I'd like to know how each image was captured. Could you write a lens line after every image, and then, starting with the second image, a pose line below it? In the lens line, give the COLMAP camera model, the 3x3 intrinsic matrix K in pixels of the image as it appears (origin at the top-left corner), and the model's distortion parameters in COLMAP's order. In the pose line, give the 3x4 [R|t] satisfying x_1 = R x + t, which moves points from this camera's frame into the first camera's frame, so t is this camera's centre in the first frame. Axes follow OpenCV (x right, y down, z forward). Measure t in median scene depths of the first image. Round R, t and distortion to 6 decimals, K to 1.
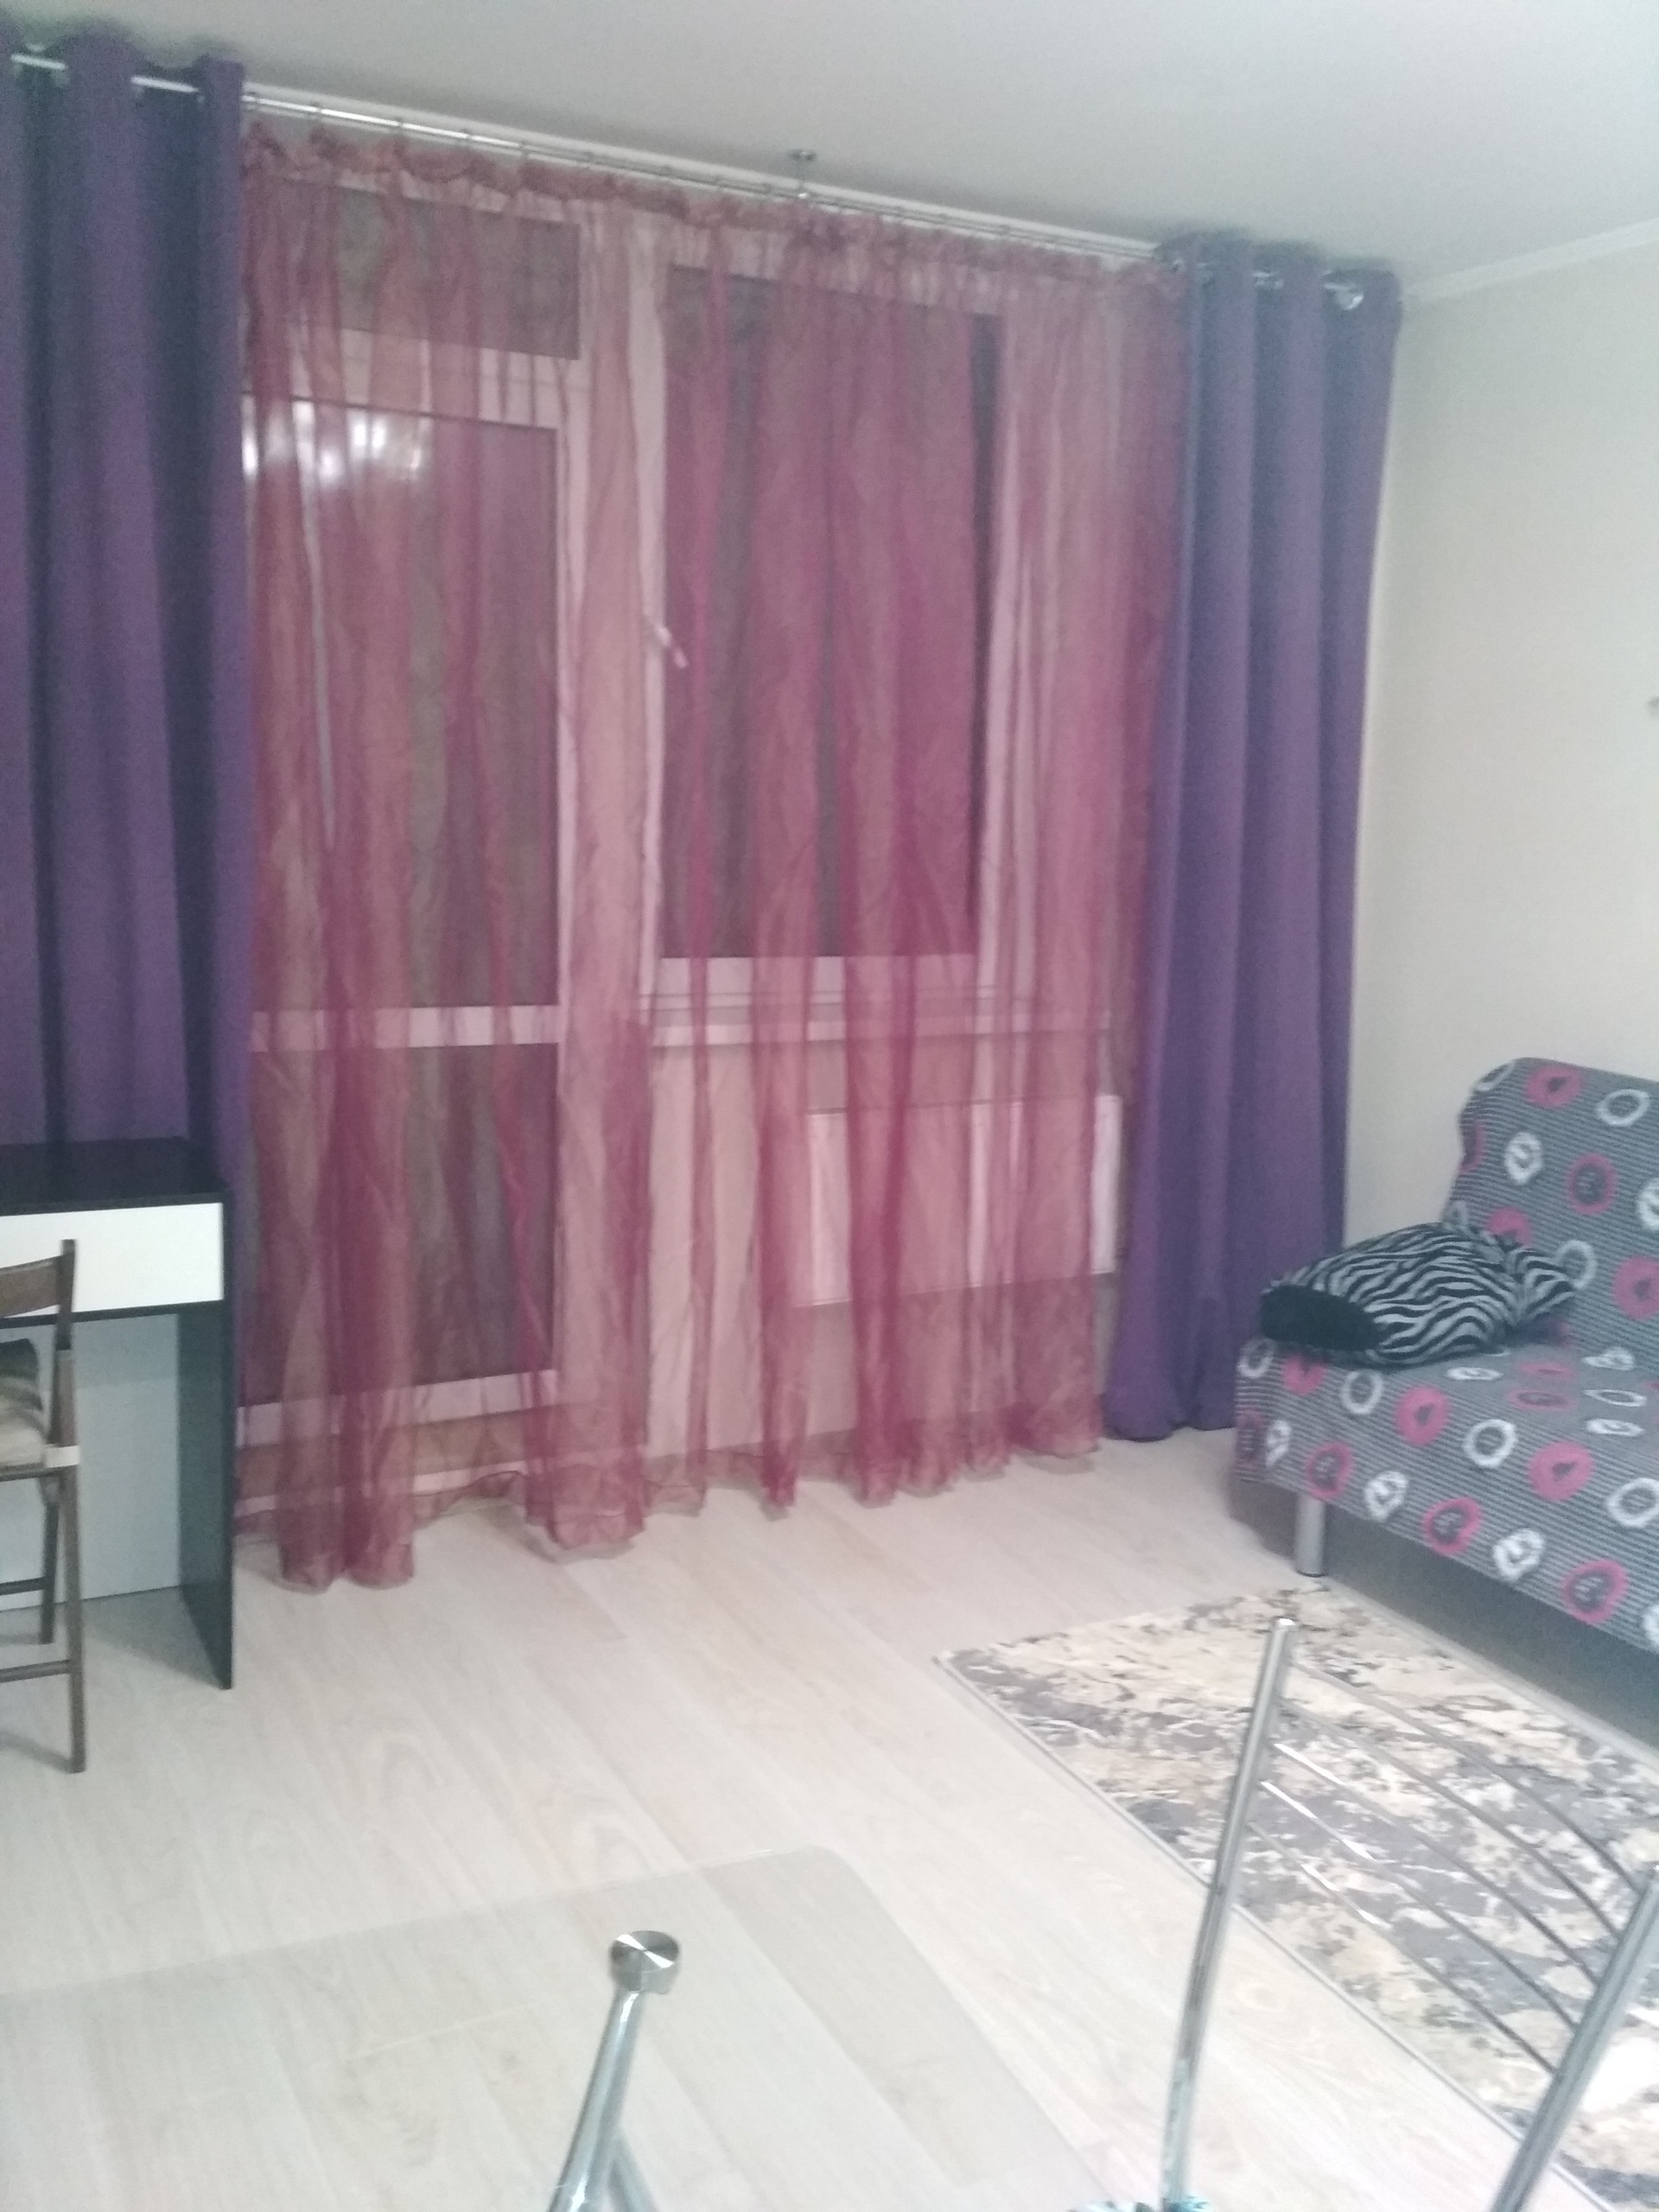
lens RADIAL K [[1971.8, 0, 905.5], [0, 1971.8, 1172.7], [0, 0, 1]] dist [0.101128, -0.195906]
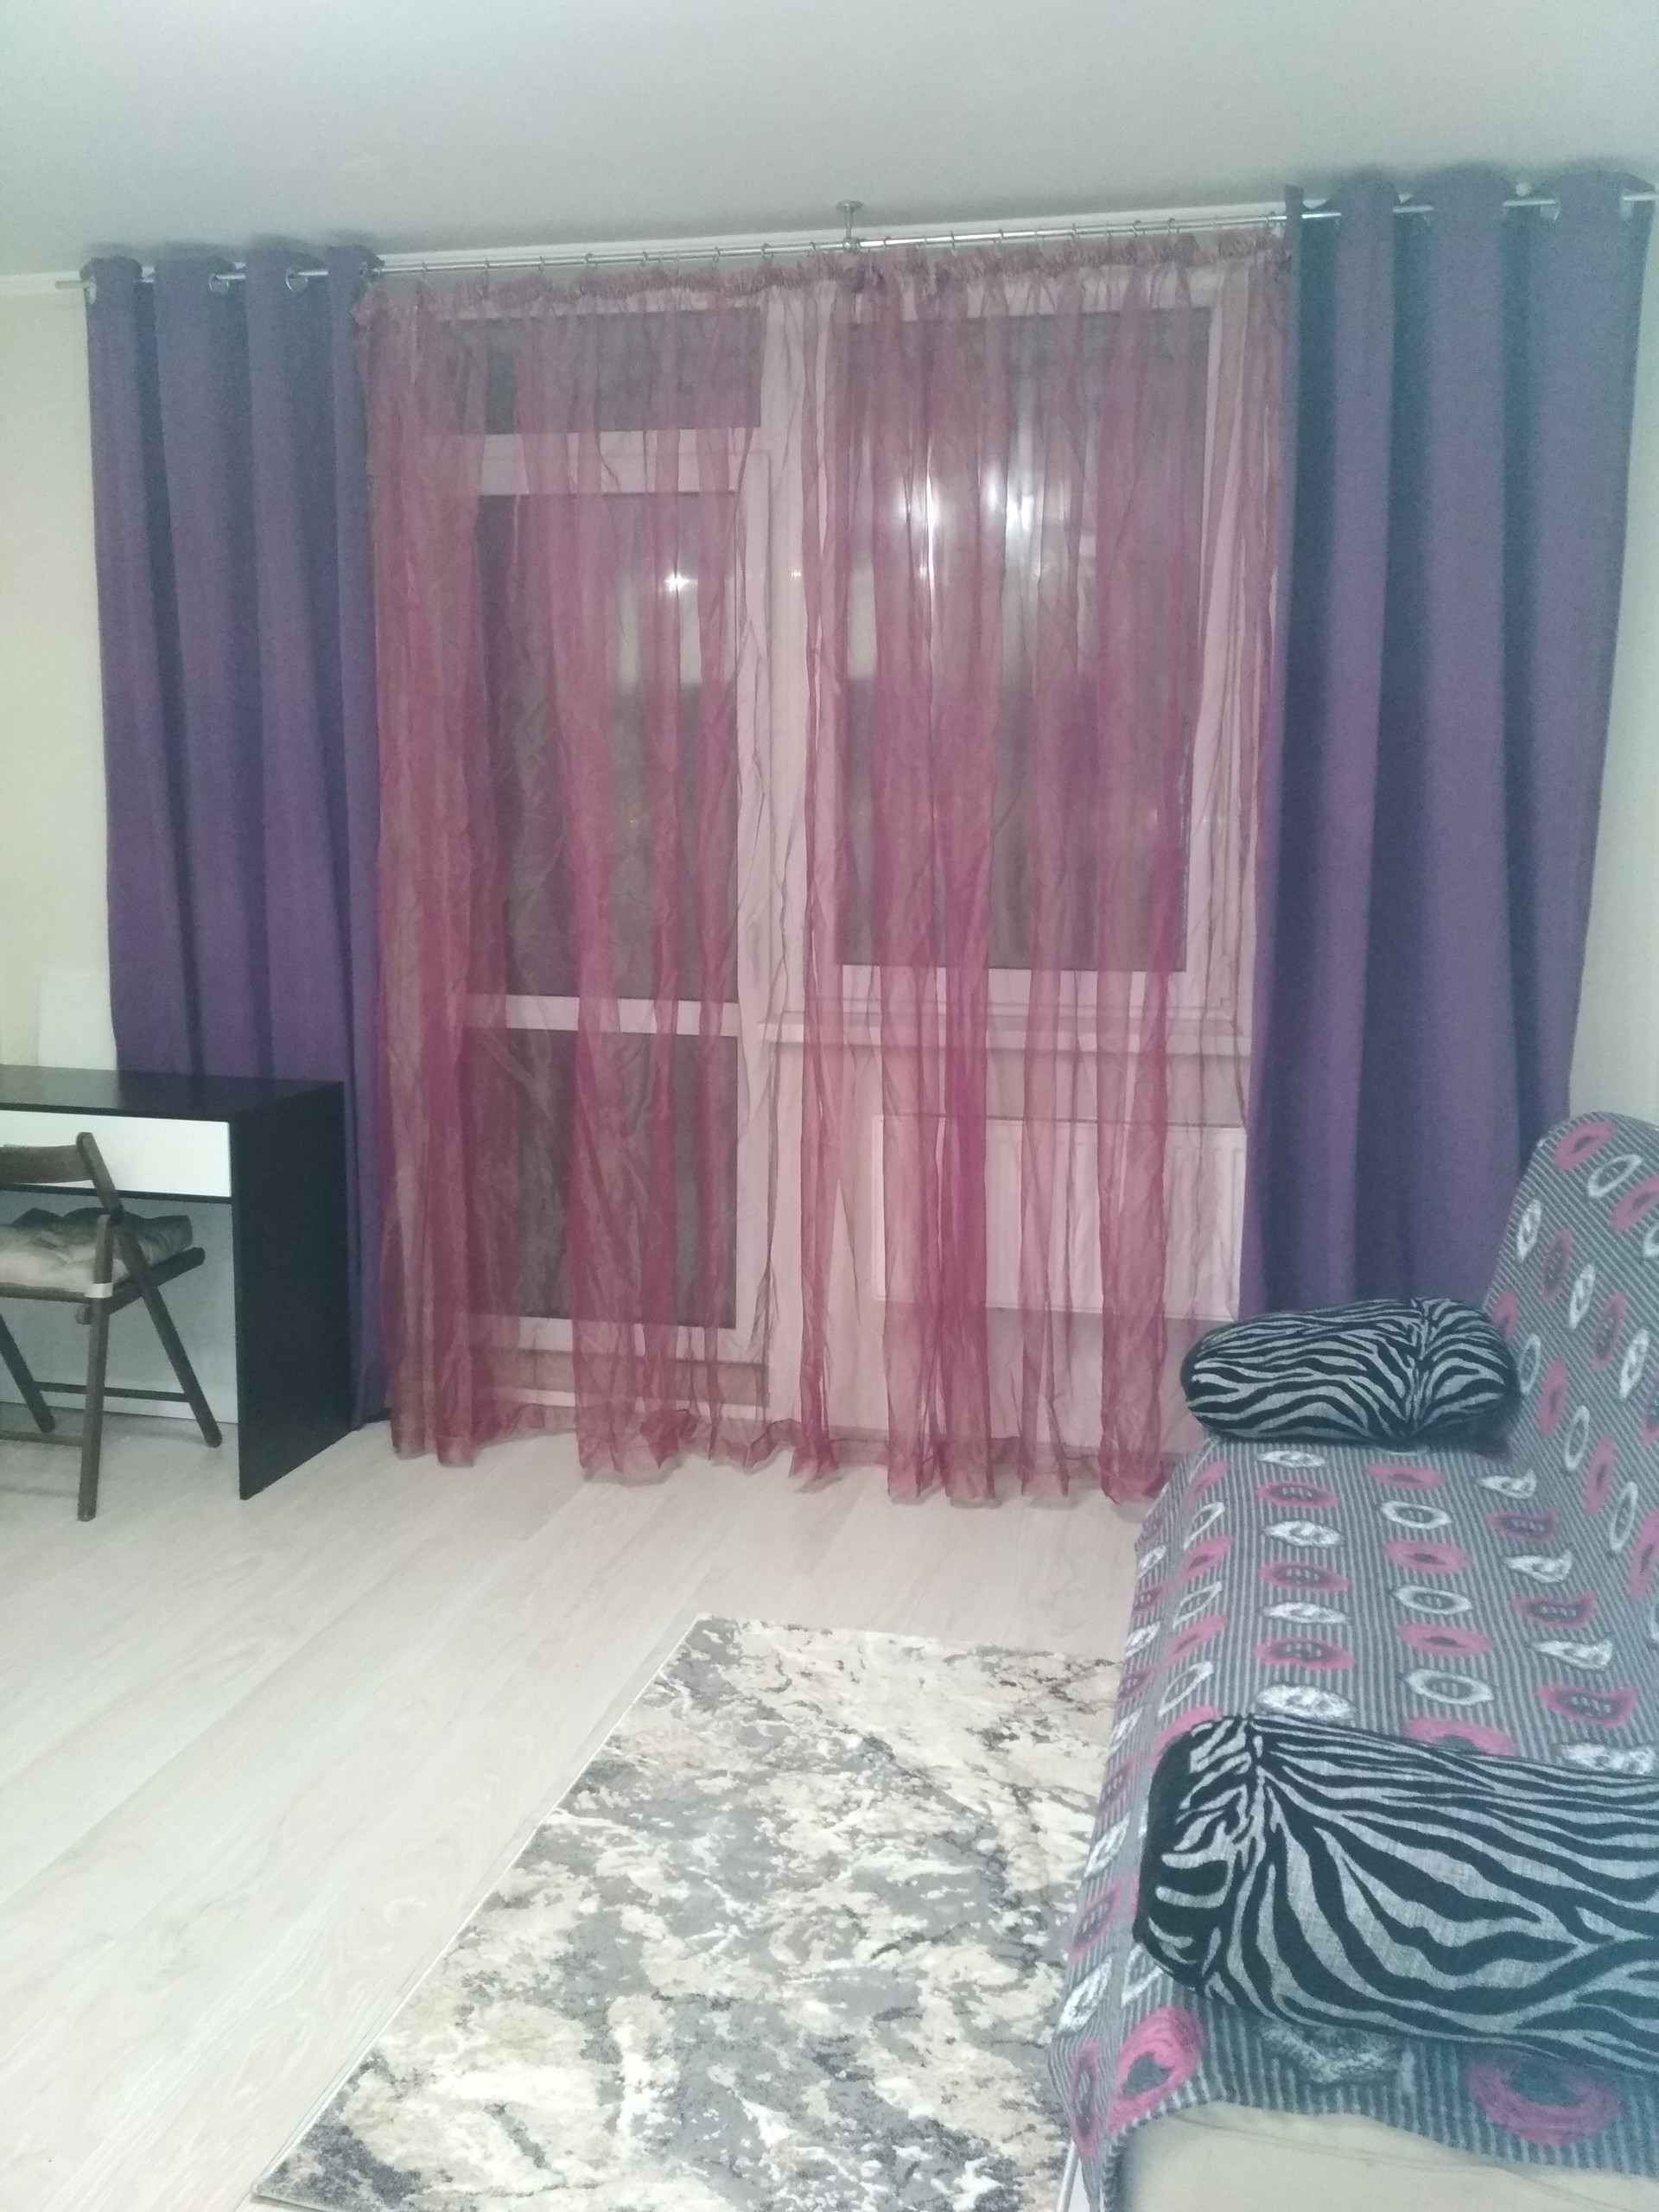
lens RADIAL K [[1971.8, 0, 778.3], [0, 1971.8, 1163.8], [0, 0, 1]] dist [0.101128, -0.195906]
pose [[0.755243, 0.091092, -0.649084, 0.693008], [-0.107423, 0.994107, 0.014520, -0.014681], [0.646582, 0.058761, 0.760578, 0.206823]]
